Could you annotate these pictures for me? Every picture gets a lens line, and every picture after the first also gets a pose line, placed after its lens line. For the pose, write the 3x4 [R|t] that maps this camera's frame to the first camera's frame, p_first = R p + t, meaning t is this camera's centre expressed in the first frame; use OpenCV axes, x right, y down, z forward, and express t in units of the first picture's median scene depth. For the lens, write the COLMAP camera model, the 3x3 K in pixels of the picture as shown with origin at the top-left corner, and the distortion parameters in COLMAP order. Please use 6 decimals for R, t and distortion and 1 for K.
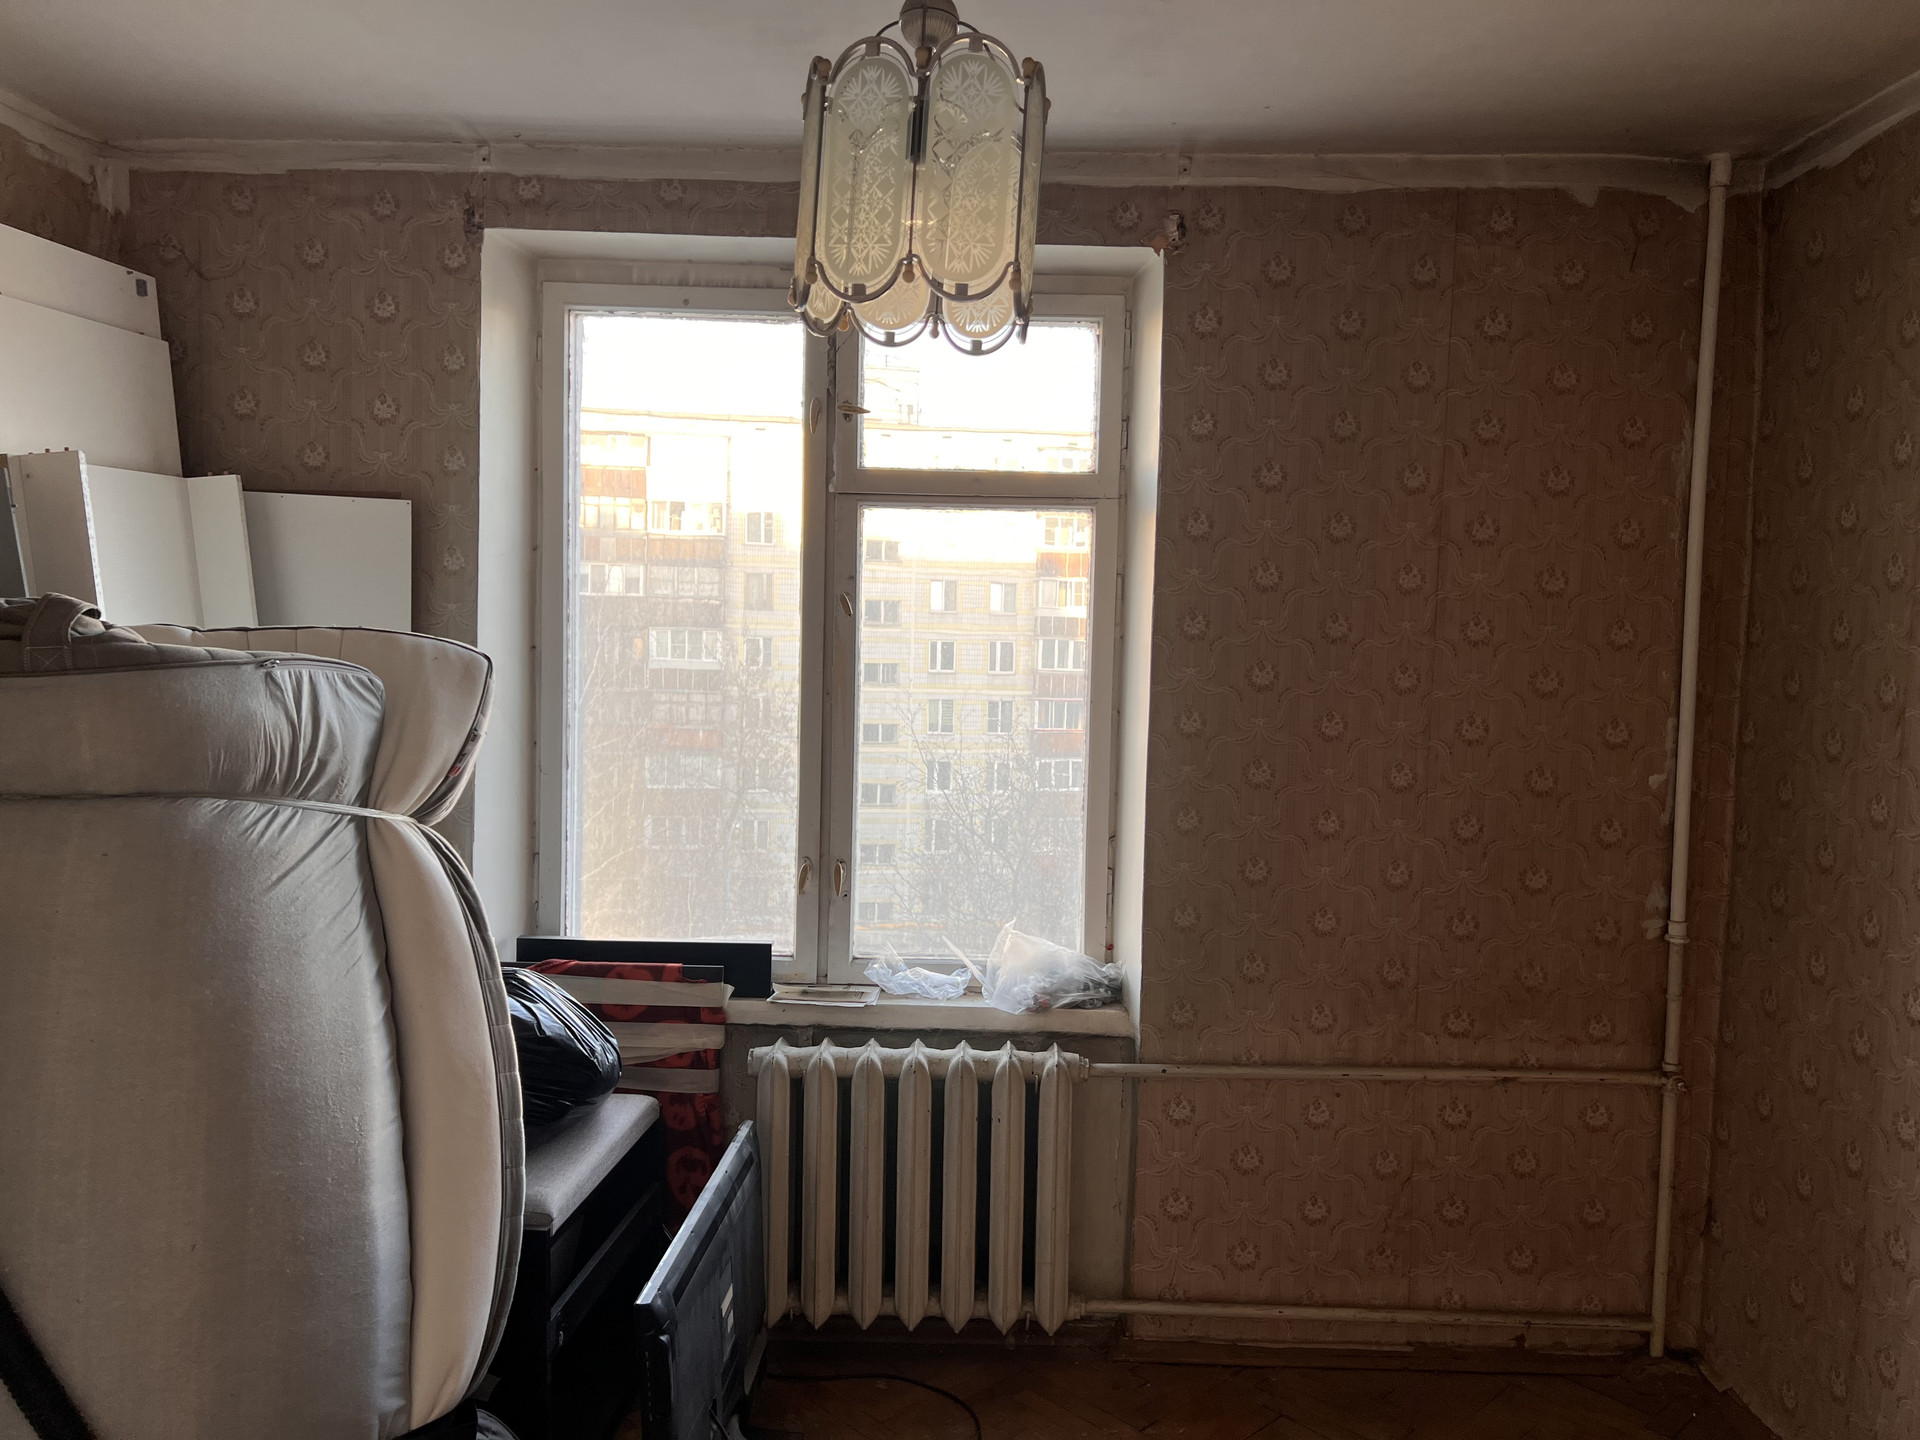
lens RADIAL K [[1425.3, 0, 947.9], [0, 1425.3, 699.4], [0, 0, 1]] dist [0.065802, -0.107430]
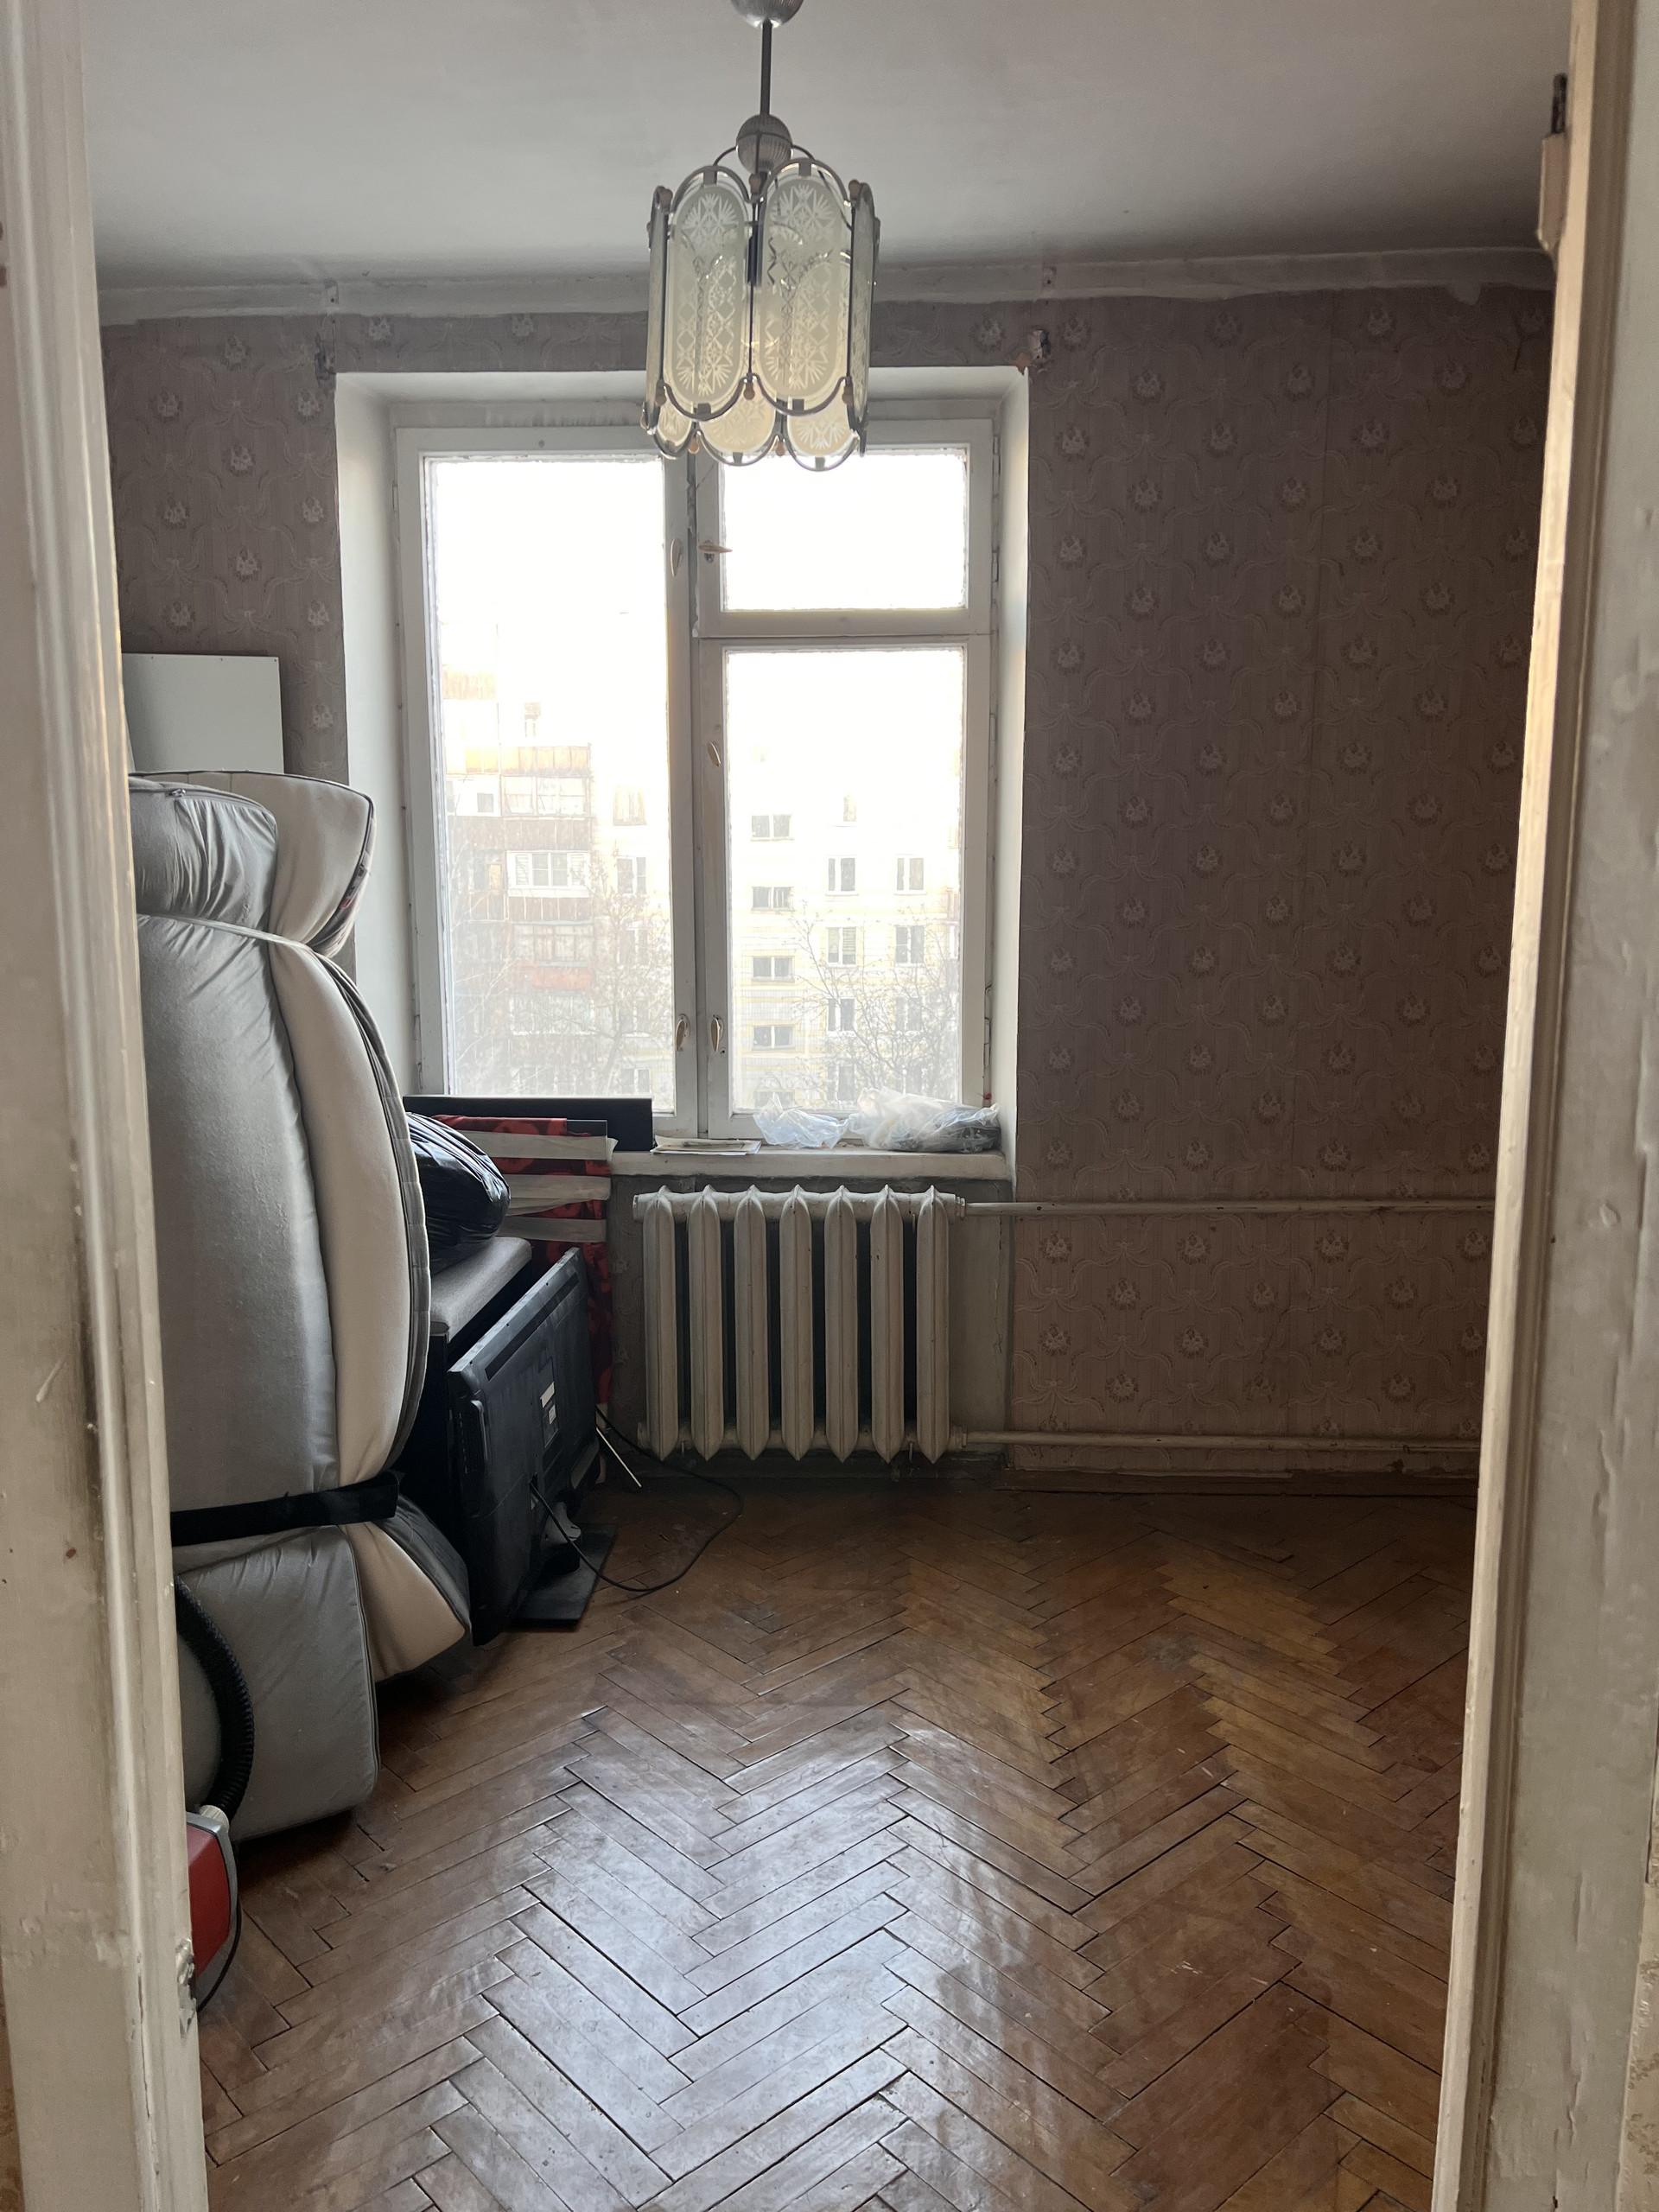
lens RADIAL K [[1666.1, 0, 795.0], [0, 1666.1, 1086.1], [0, 0, 1]] dist [0.073410, -0.103340]
pose [[0.998998, -0.023028, -0.038374, 0.024972], [0.026226, 0.996032, 0.085040, 0.068052], [0.036263, -0.085961, 0.995638, -0.178931]]
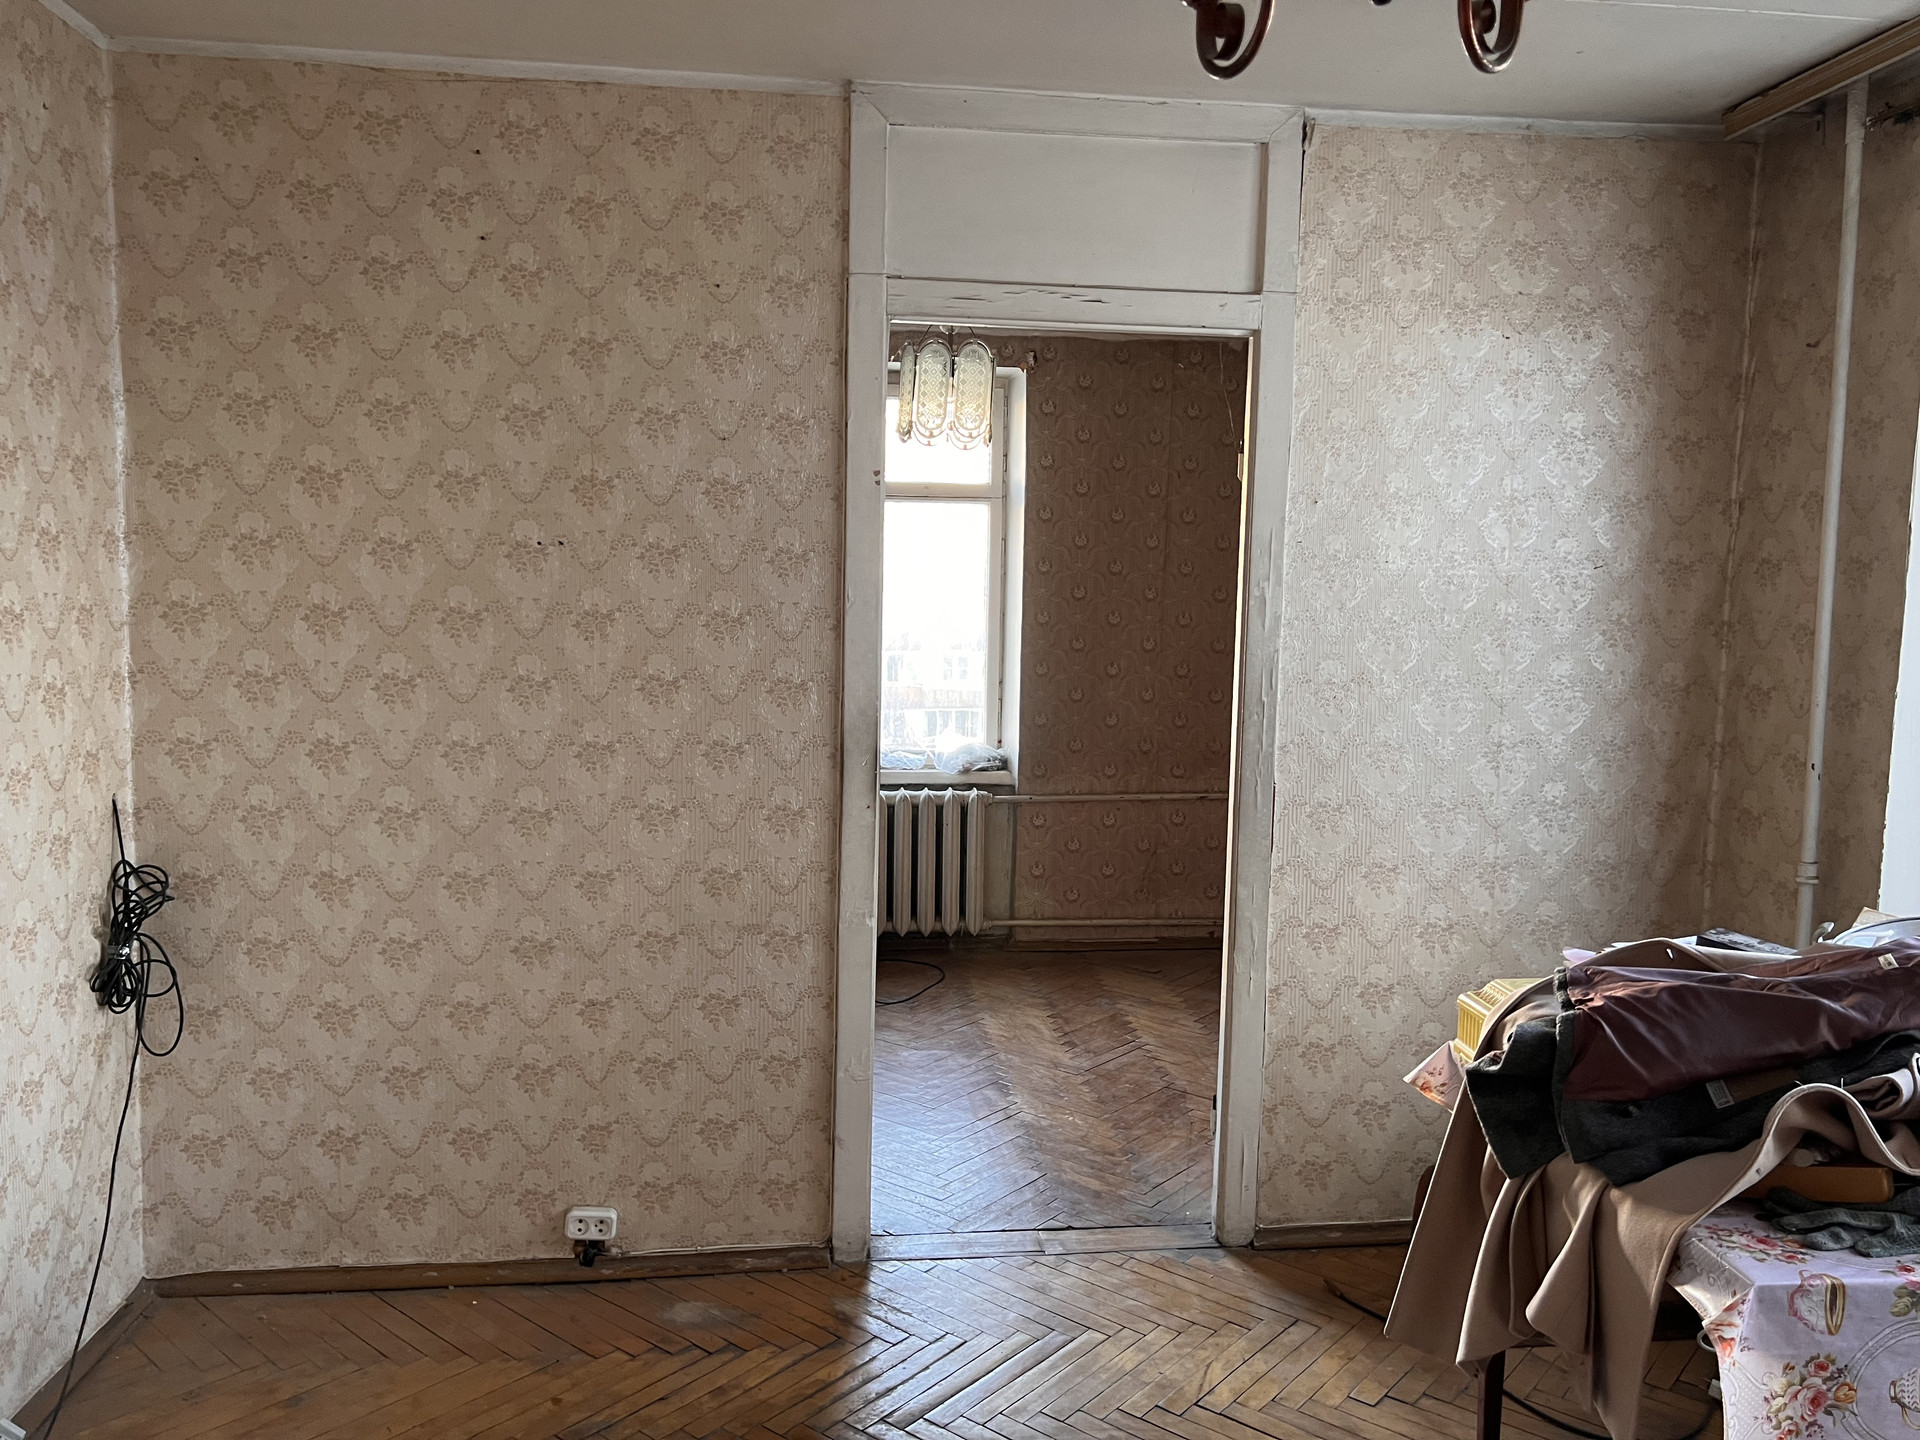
lens RADIAL K [[1446.1, 0, 960.0], [0, 1446.1, 720.0], [0, 0, 1]] dist [0.073410, -0.103340]
pose [[0.990608, -0.018864, 0.135422, -0.206680], [0.014022, 0.999231, 0.036620, 0.081637], [-0.136009, -0.034377, 0.990111, -0.916785]]
